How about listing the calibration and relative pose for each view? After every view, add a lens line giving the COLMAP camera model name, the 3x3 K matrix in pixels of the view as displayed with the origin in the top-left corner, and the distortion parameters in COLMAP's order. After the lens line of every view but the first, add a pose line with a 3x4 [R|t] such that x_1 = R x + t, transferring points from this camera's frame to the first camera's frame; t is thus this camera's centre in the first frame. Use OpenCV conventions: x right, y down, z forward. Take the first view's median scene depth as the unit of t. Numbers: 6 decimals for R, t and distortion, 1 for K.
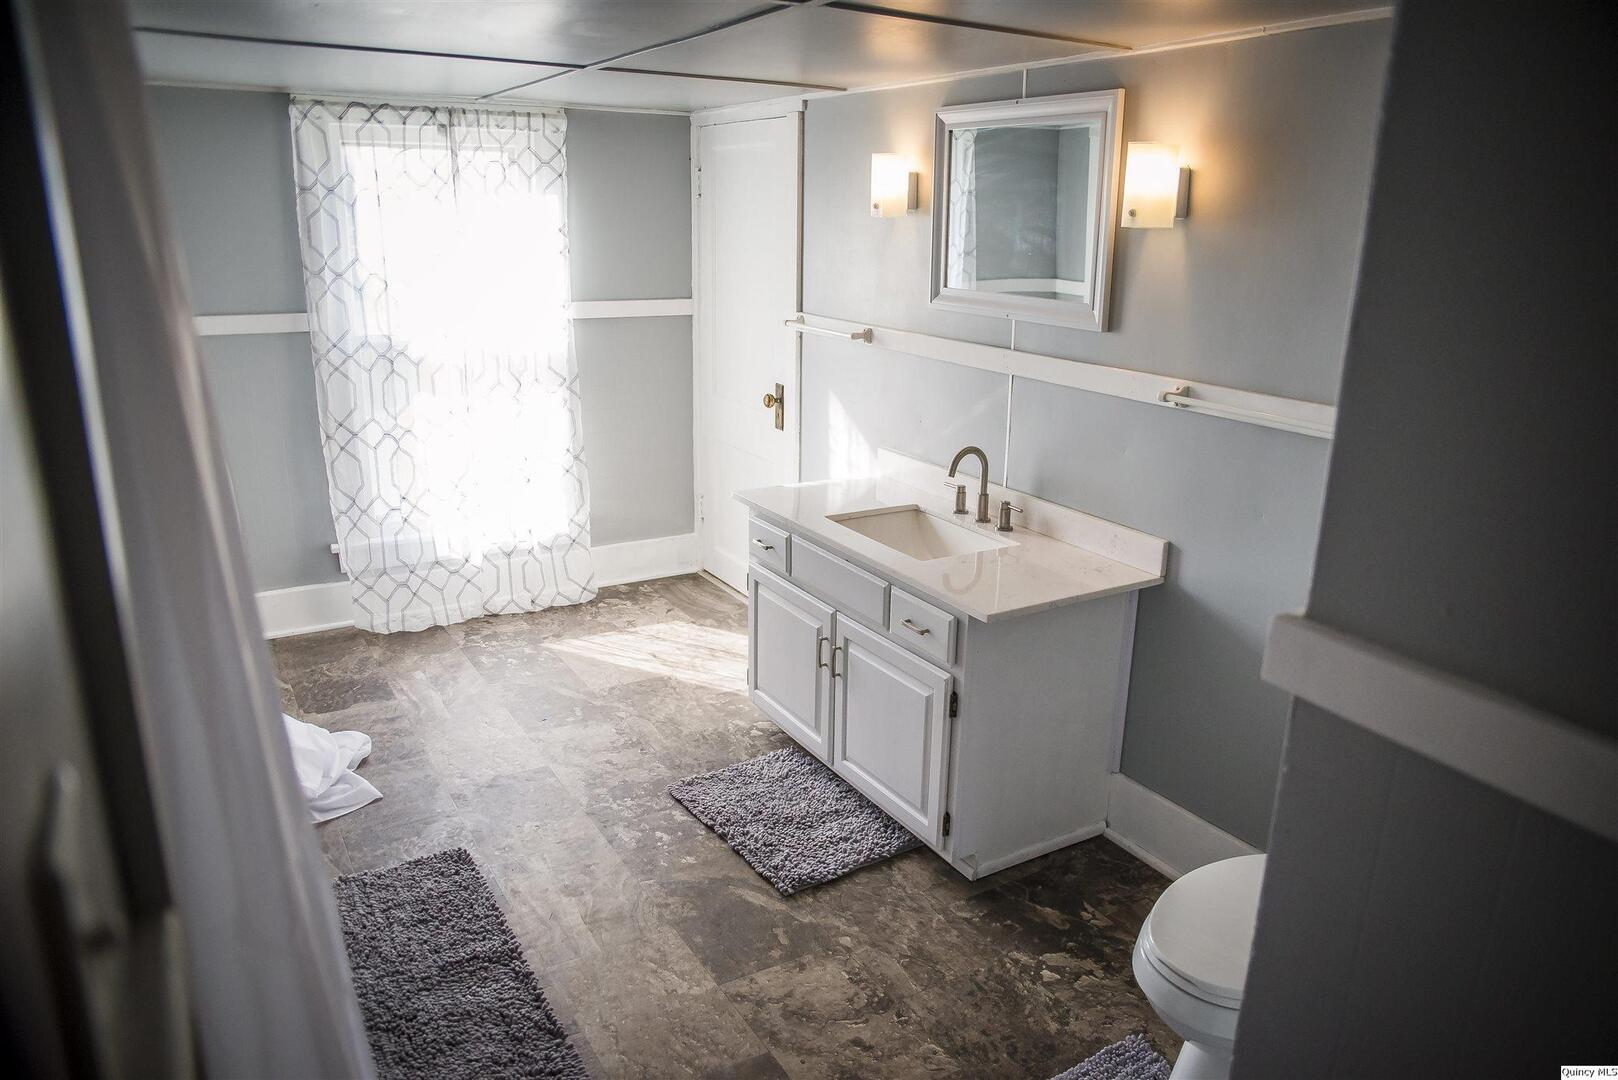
lens RADIAL K [[1126.1, 0, 810.8], [0, 1126.1, 539.3], [0, 0, 1]] dist [-0.007407, -0.001321]
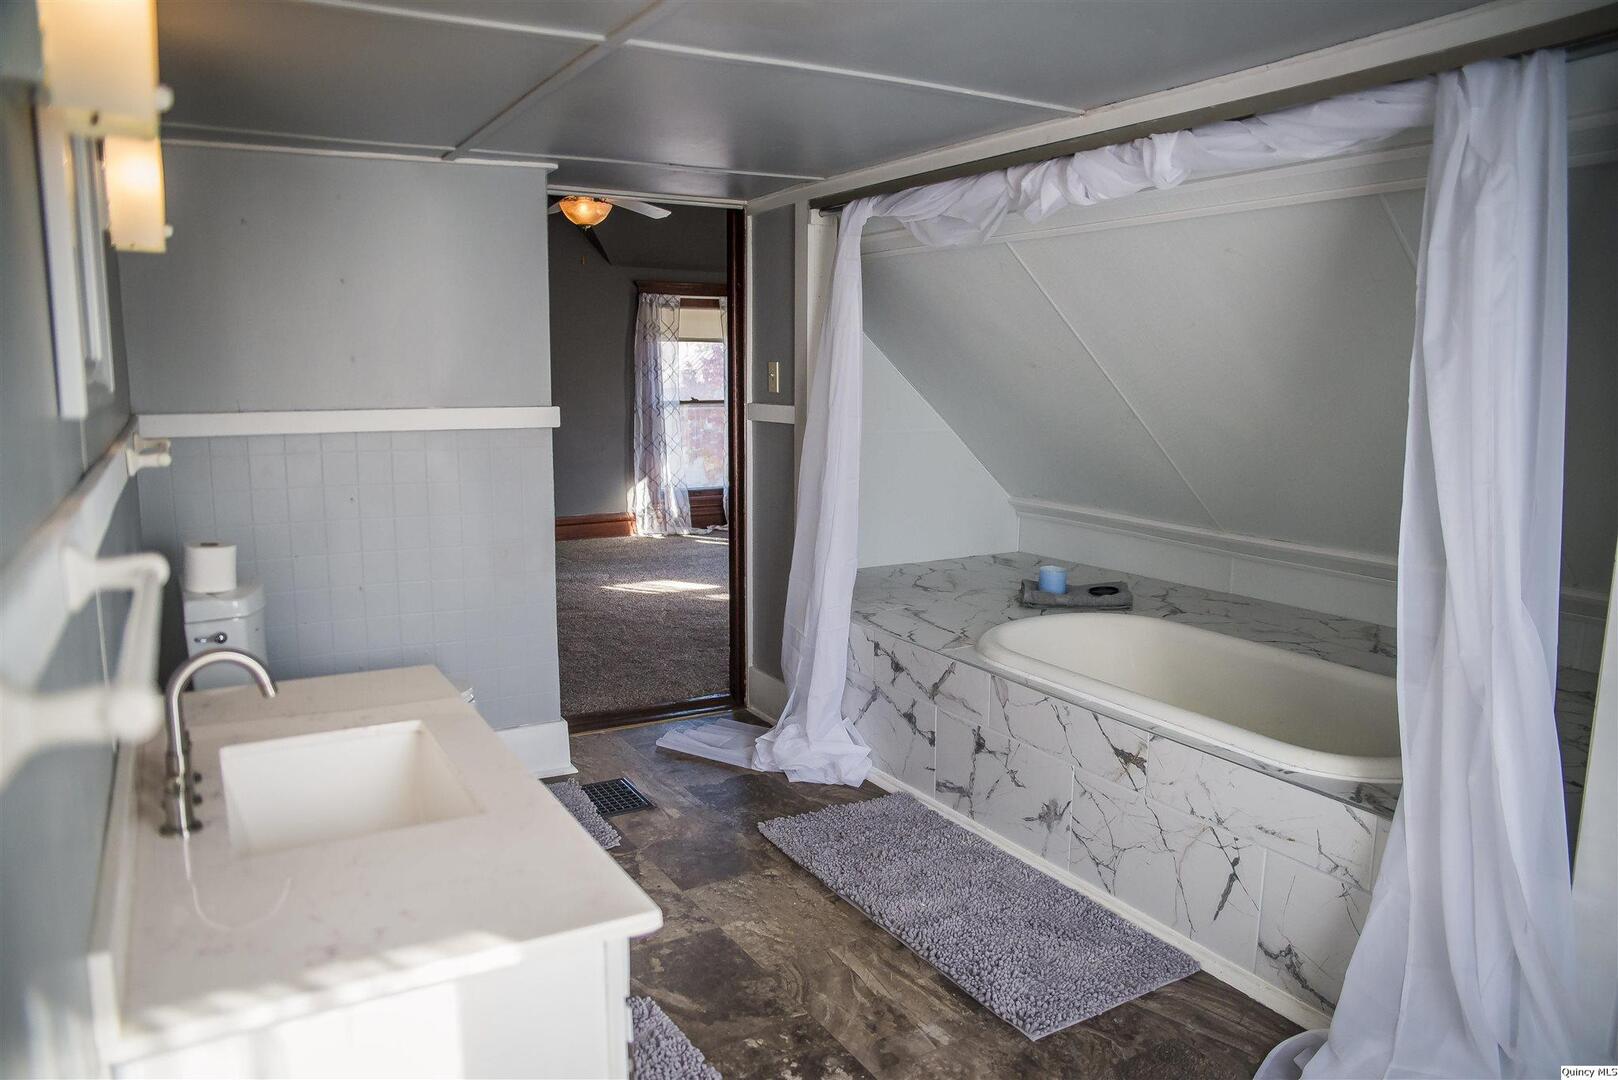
lens RADIAL K [[1126.1, 0, 807.9], [0, 1126.1, 536.0], [0, 0, 1]] dist [-0.007407, -0.001321]
pose [[-0.999896, -0.012089, 0.007835, -0.175605], [-0.007771, 0.910577, 0.413266, -0.445490], [-0.012130, 0.413162, -0.910577, 1.868744]]
